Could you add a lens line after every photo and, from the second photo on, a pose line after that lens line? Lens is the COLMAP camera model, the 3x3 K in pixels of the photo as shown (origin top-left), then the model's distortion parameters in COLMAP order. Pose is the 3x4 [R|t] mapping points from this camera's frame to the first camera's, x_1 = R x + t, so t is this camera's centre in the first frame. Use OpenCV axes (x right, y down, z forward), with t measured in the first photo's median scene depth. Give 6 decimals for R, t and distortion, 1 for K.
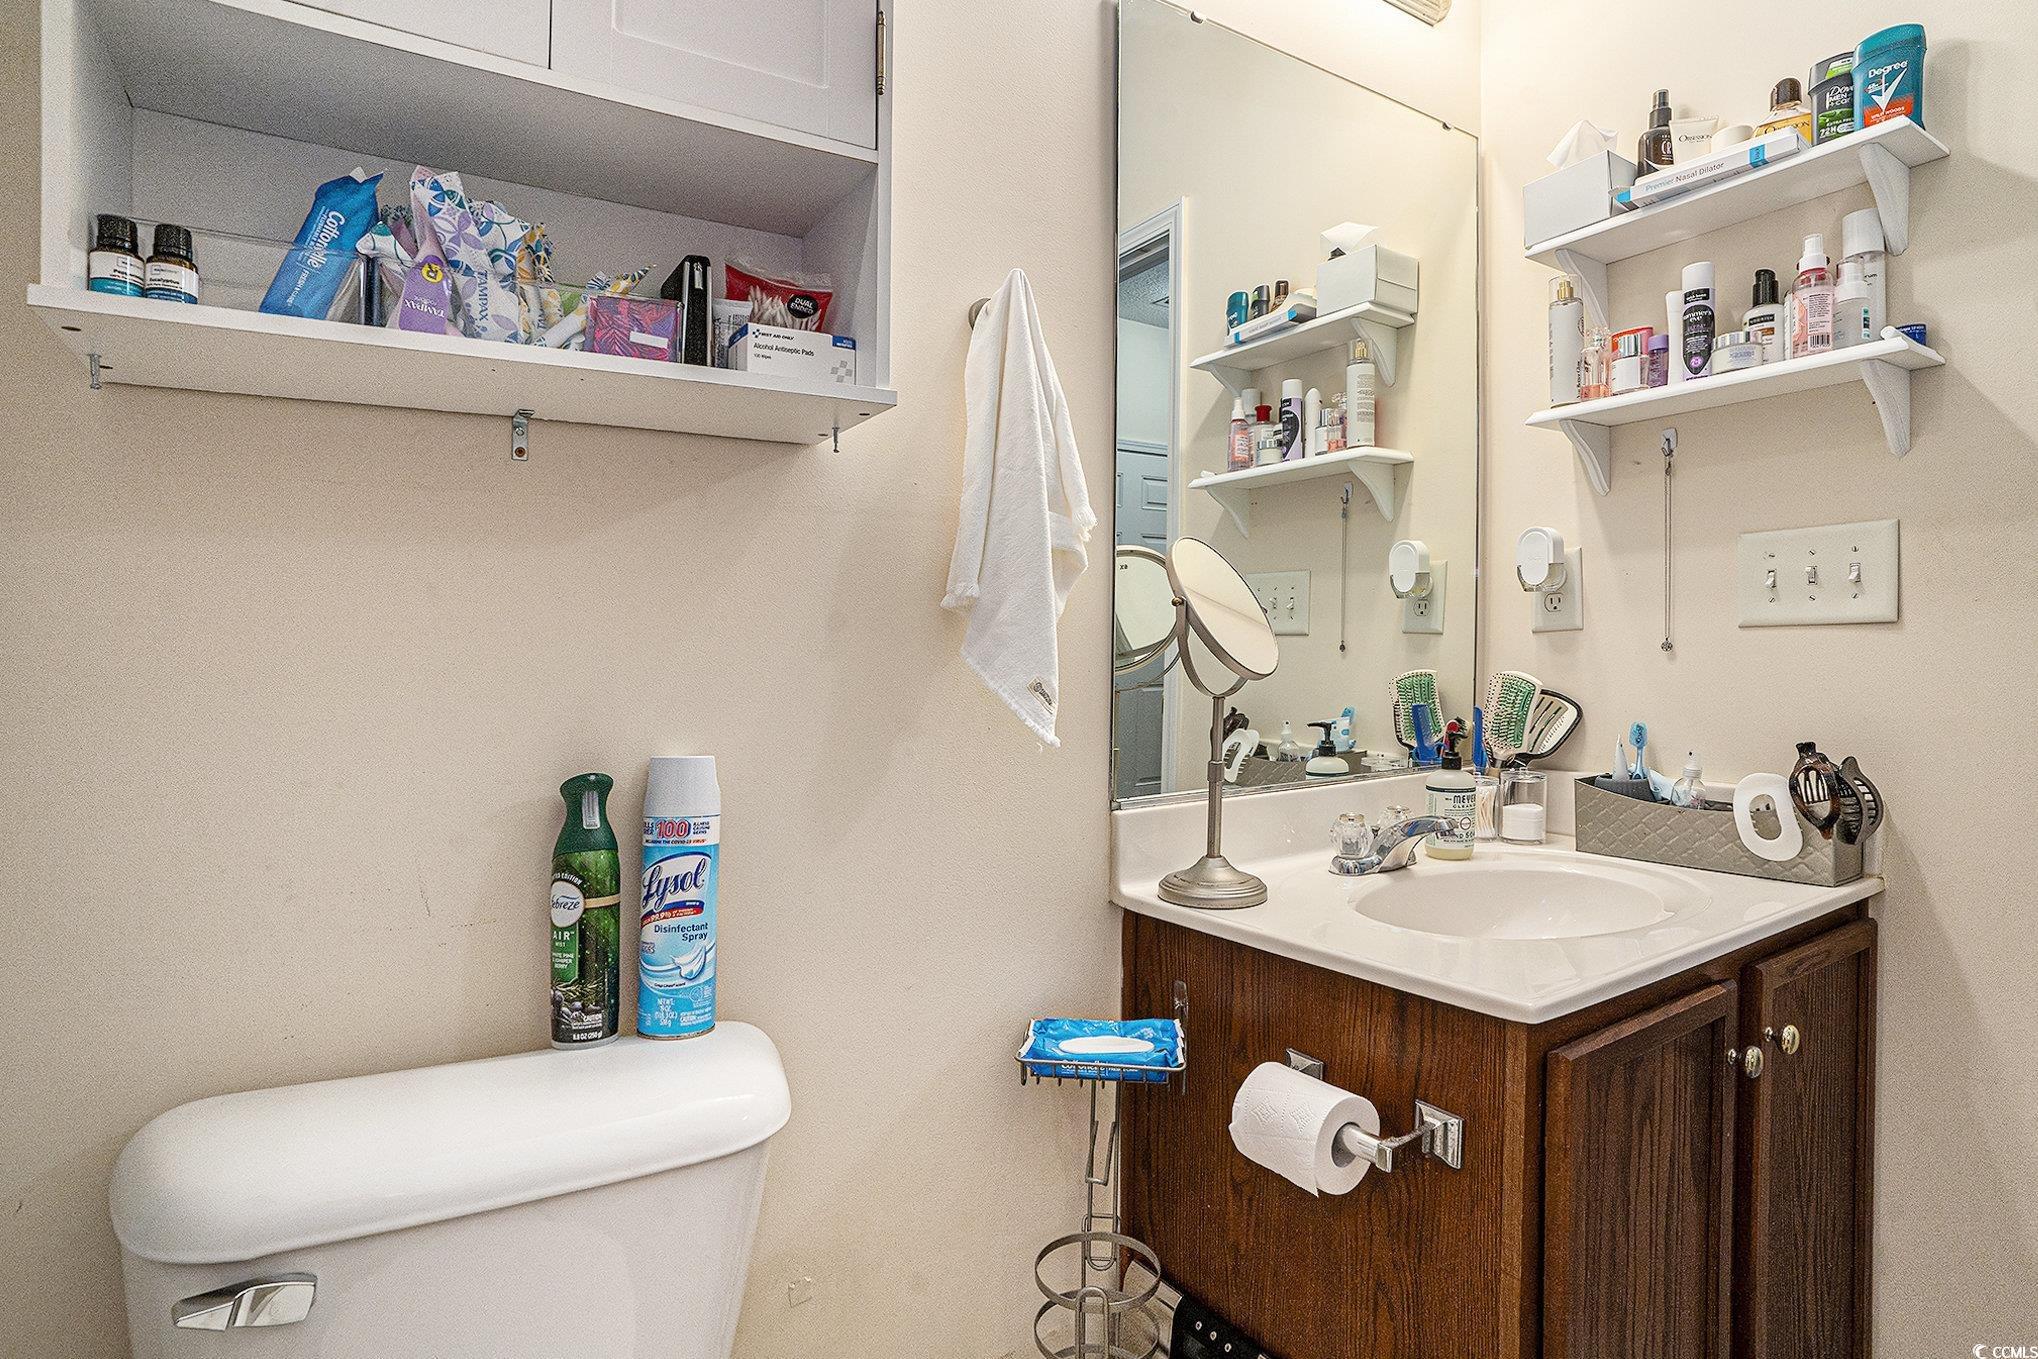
lens RADIAL K [[1020.9, 0, 1010.0], [0, 1020.9, 652.7], [0, 0, 1]] dist [-0.030580, 0.000723]
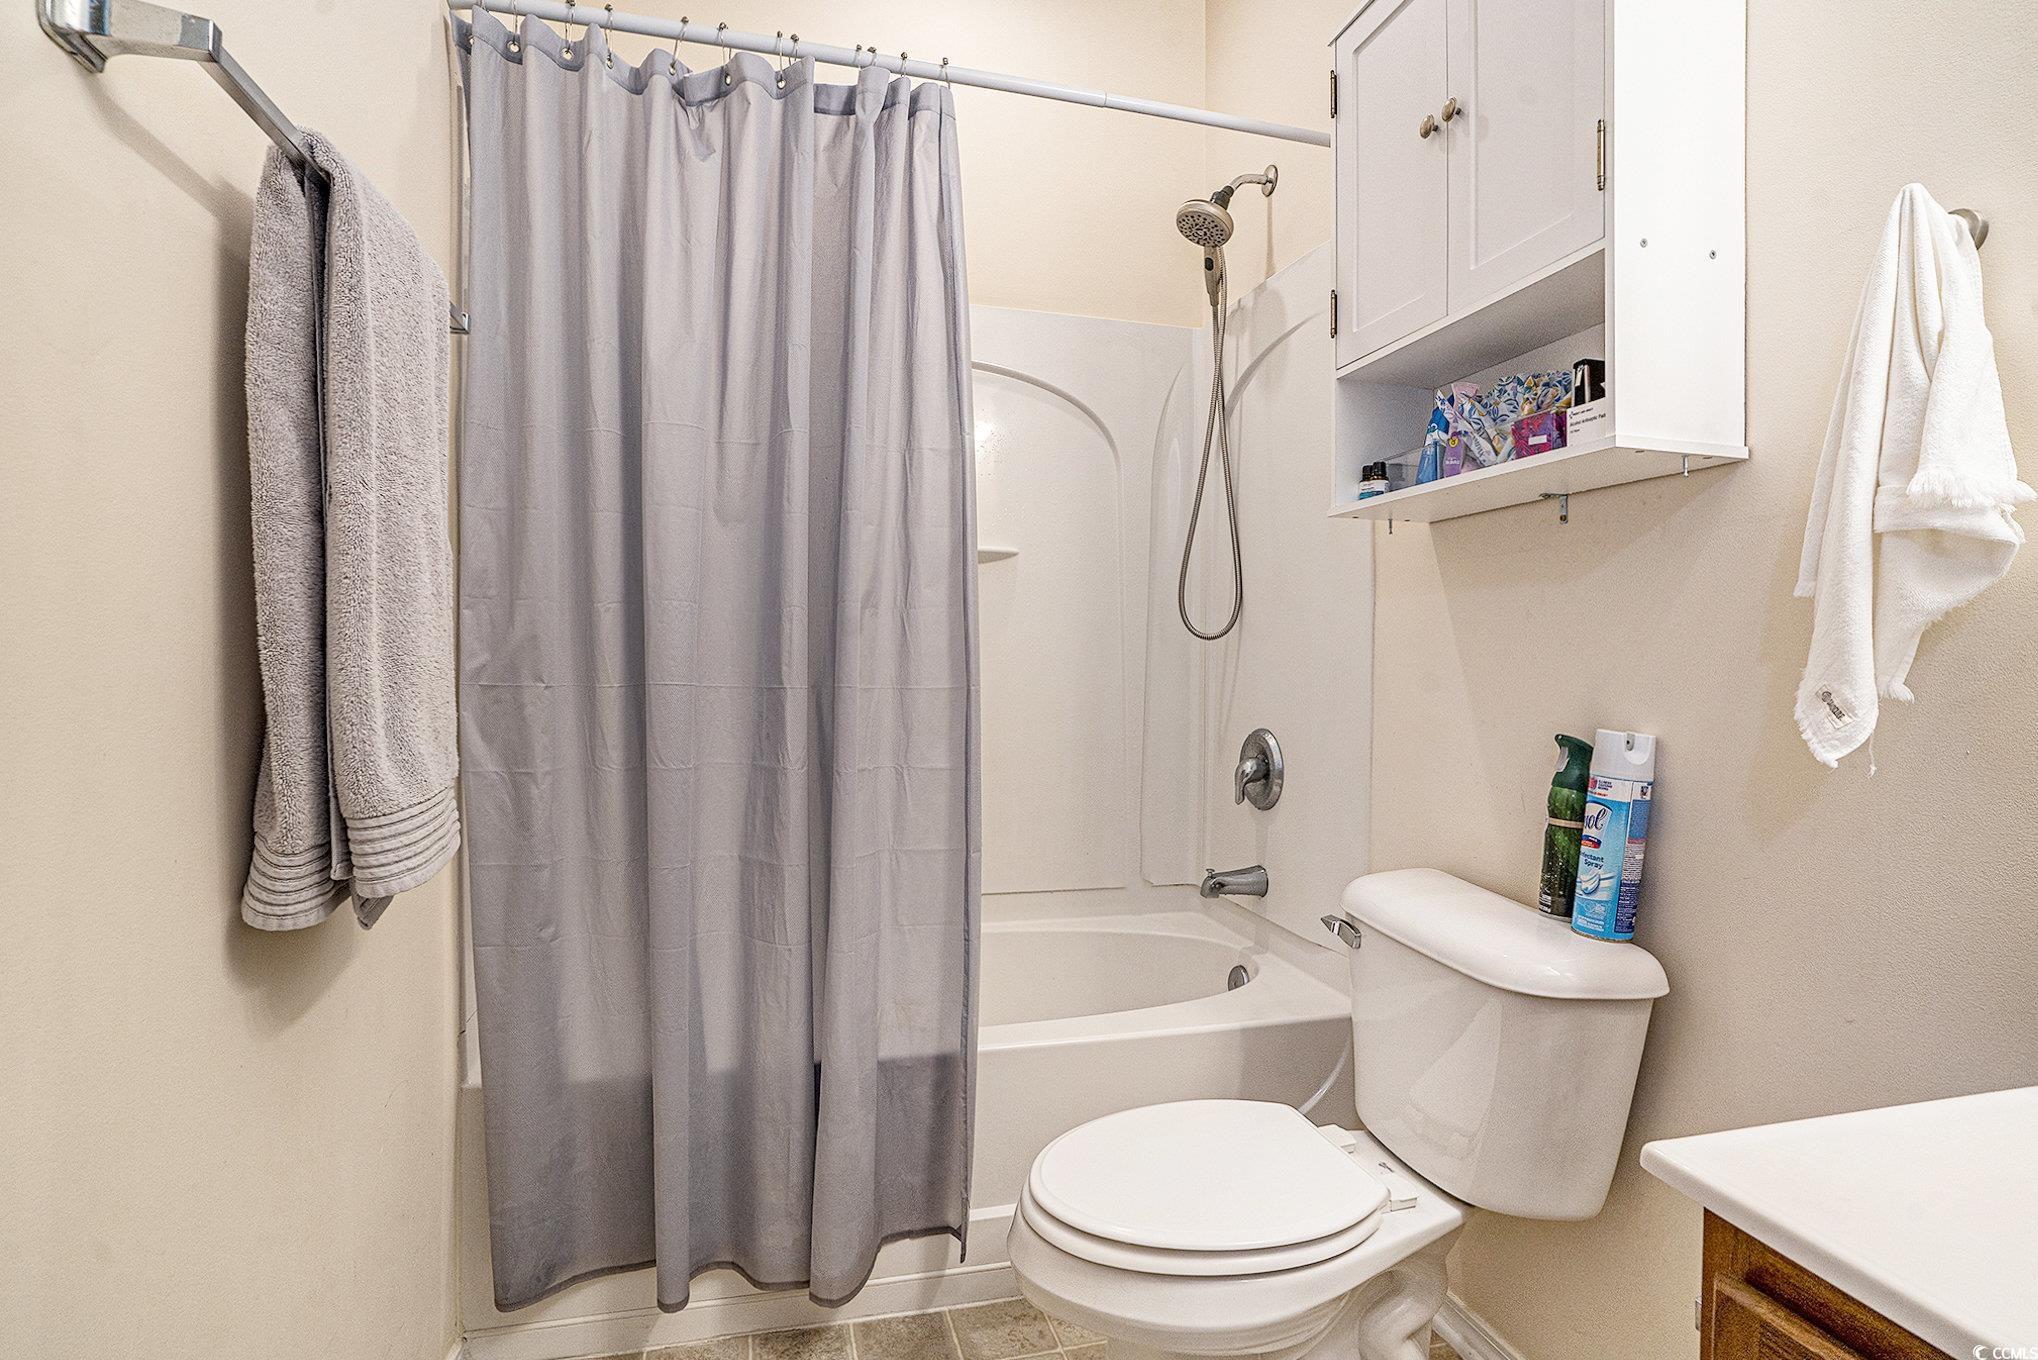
lens RADIAL K [[1020.9, 0, 1010.0], [0, 1020.9, 653.2], [0, 0, 1]] dist [-0.030580, 0.000723]
pose [[-0.315531, 0.008946, -0.948873, 1.250519], [-0.006659, 0.999910, 0.011641, -0.010056], [0.948892, 0.009992, -0.315443, 0.718263]]
